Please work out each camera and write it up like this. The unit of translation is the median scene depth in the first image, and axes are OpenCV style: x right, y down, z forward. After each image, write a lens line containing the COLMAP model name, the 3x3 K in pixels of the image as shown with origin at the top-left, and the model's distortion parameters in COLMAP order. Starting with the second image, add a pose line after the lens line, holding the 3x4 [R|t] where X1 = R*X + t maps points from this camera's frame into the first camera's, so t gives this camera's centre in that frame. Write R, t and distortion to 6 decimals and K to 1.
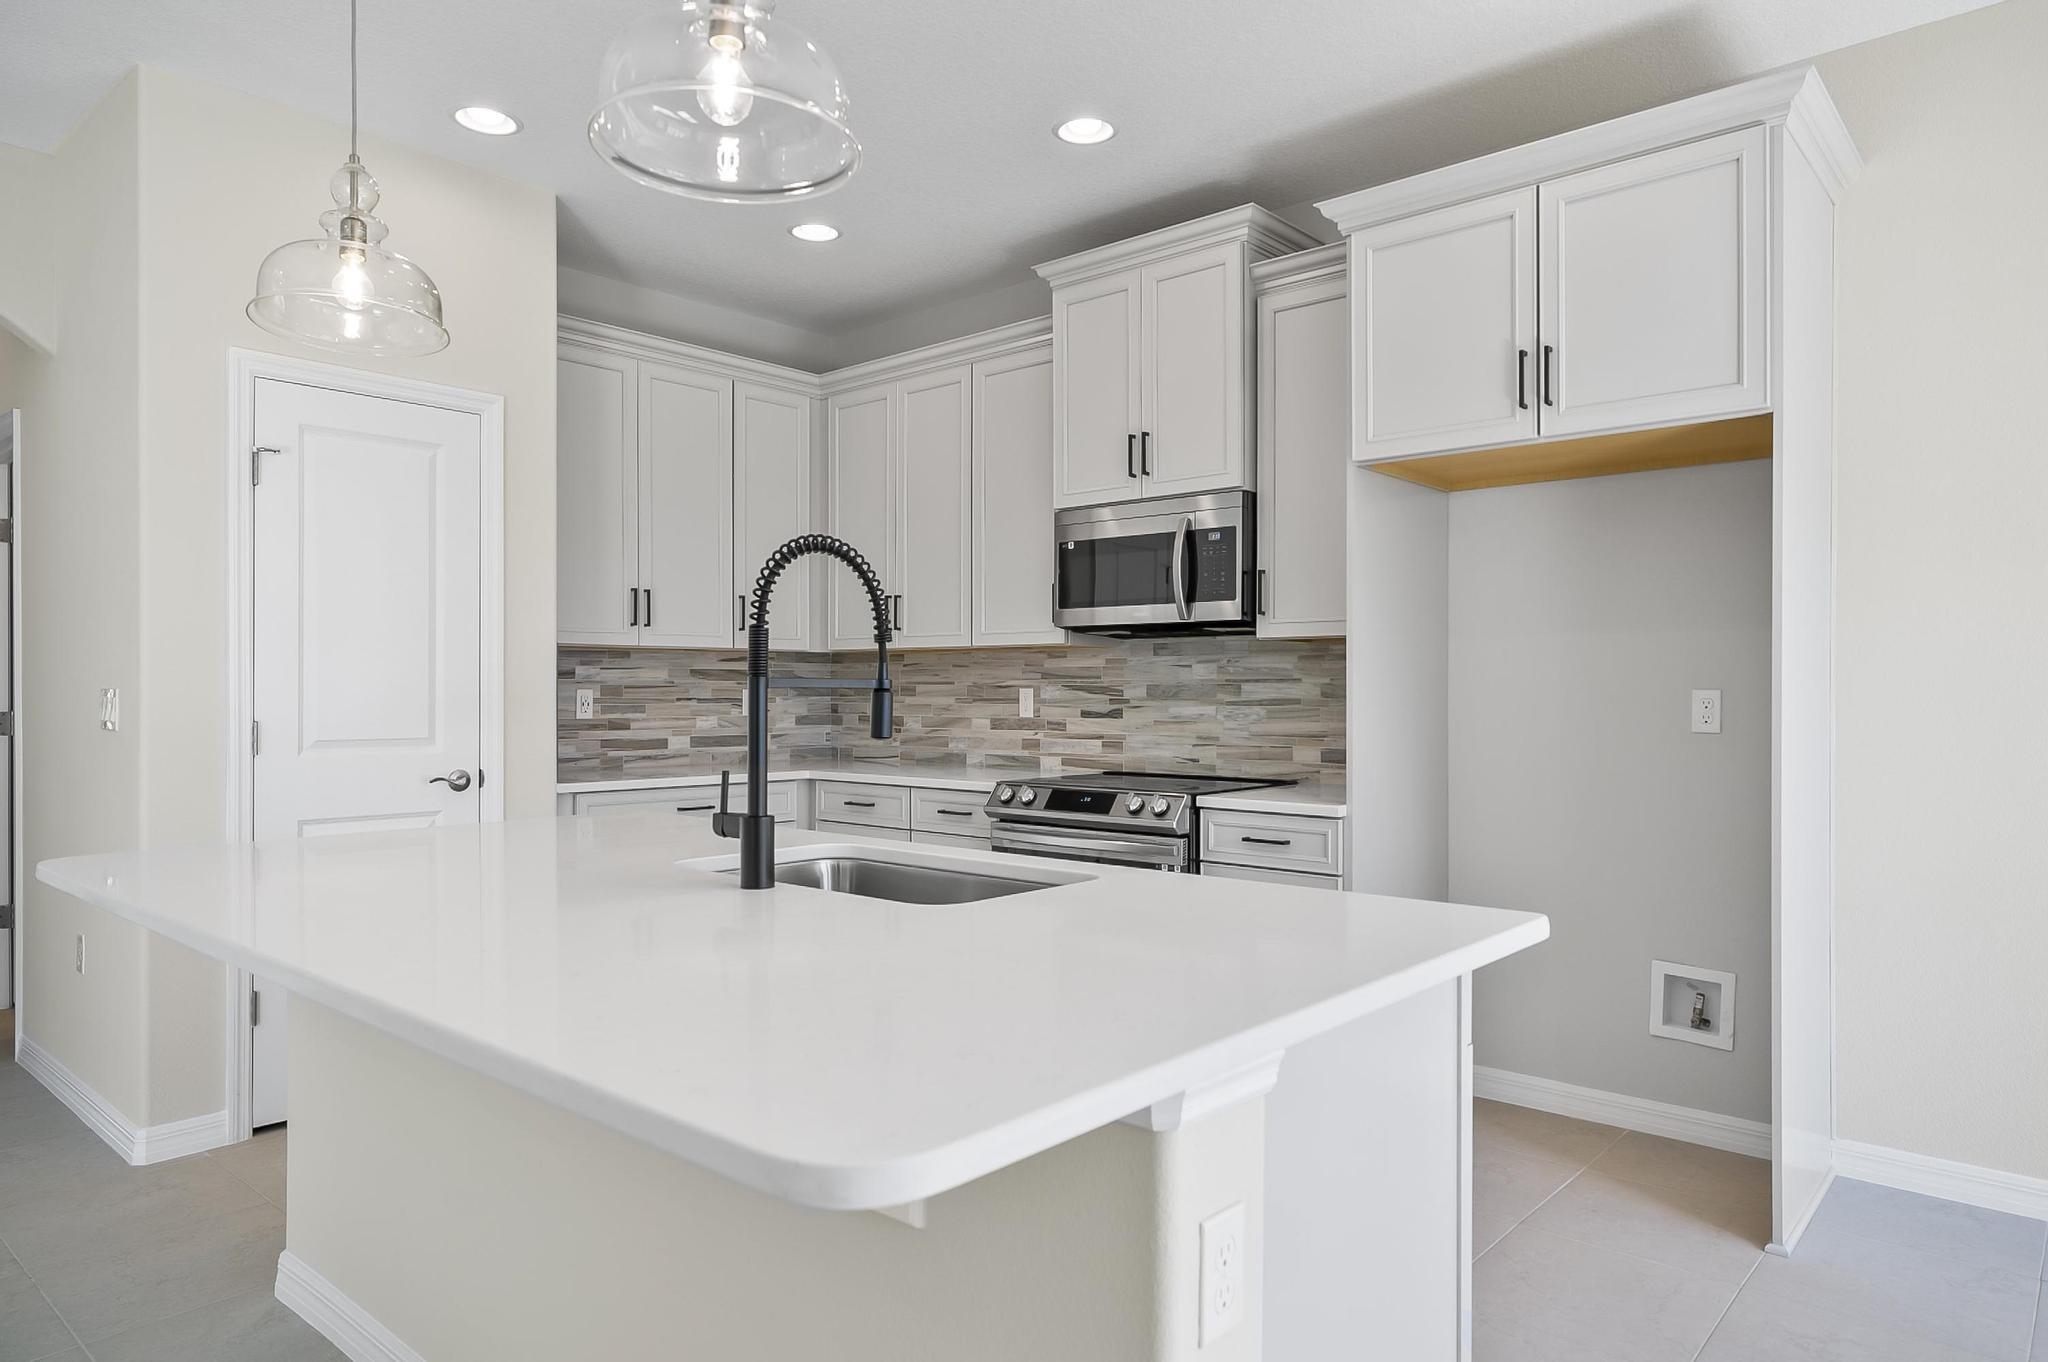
lens RADIAL K [[1250.7, 0, 1024.0], [0, 1250.7, 681.0], [0, 0, 1]] dist [0.001480, -0.000190]
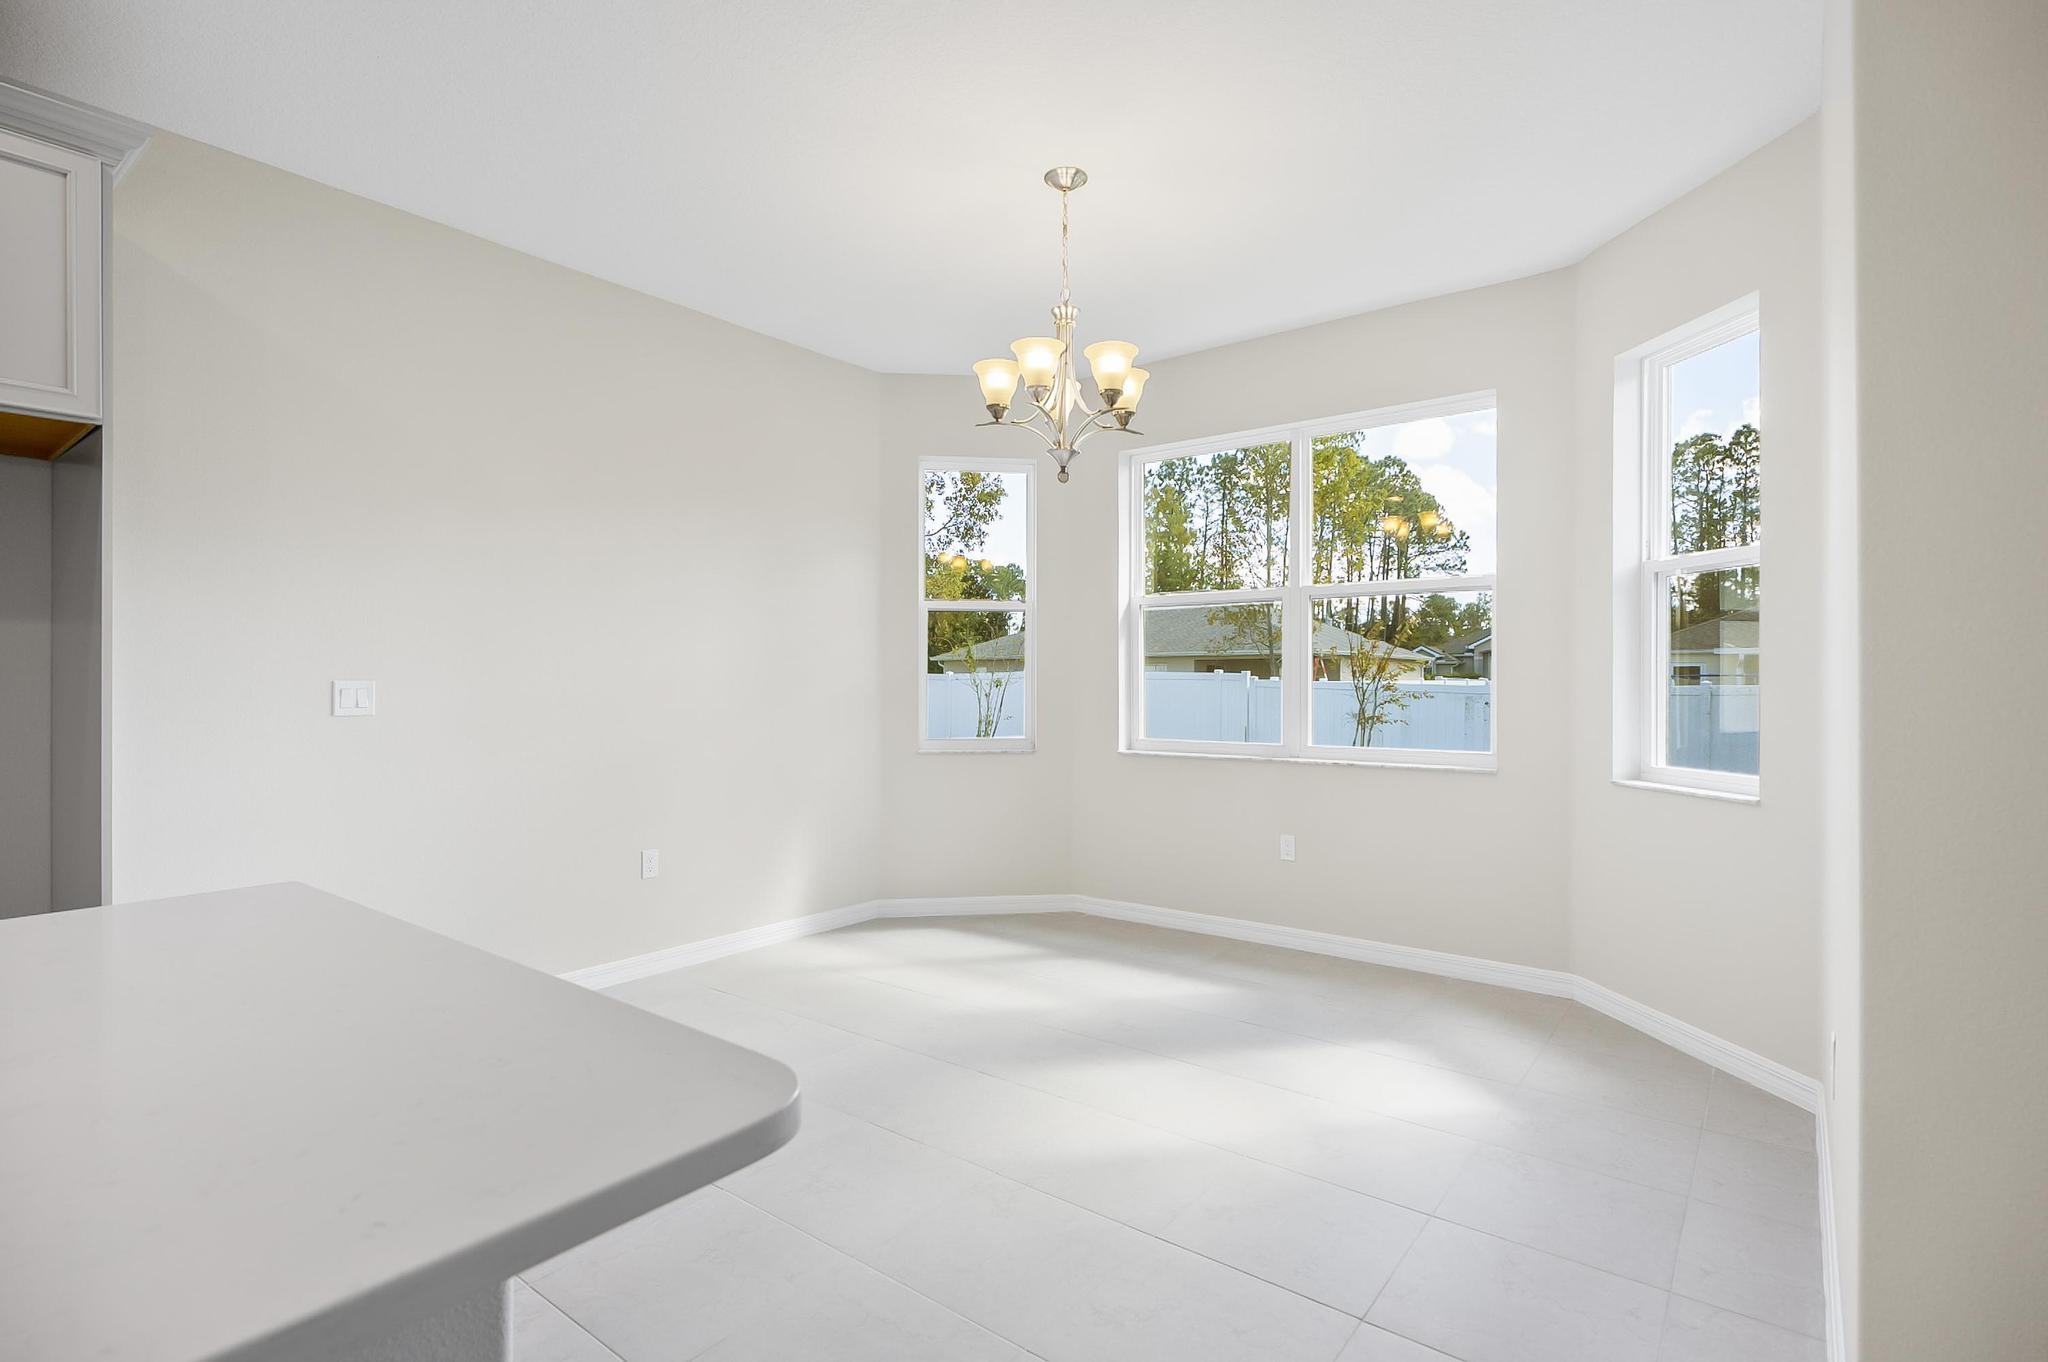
lens RADIAL K [[981.0, 0, 1024.0], [0, 981.0, 681.0], [0, 0, 1]] dist [-0.000849, -0.000109]
pose [[-0.068681, 0.002460, 0.997636, -0.172947], [-0.005527, 0.999981, -0.002846, 0.004251], [-0.997623, -0.005710, -0.068666, 0.141127]]
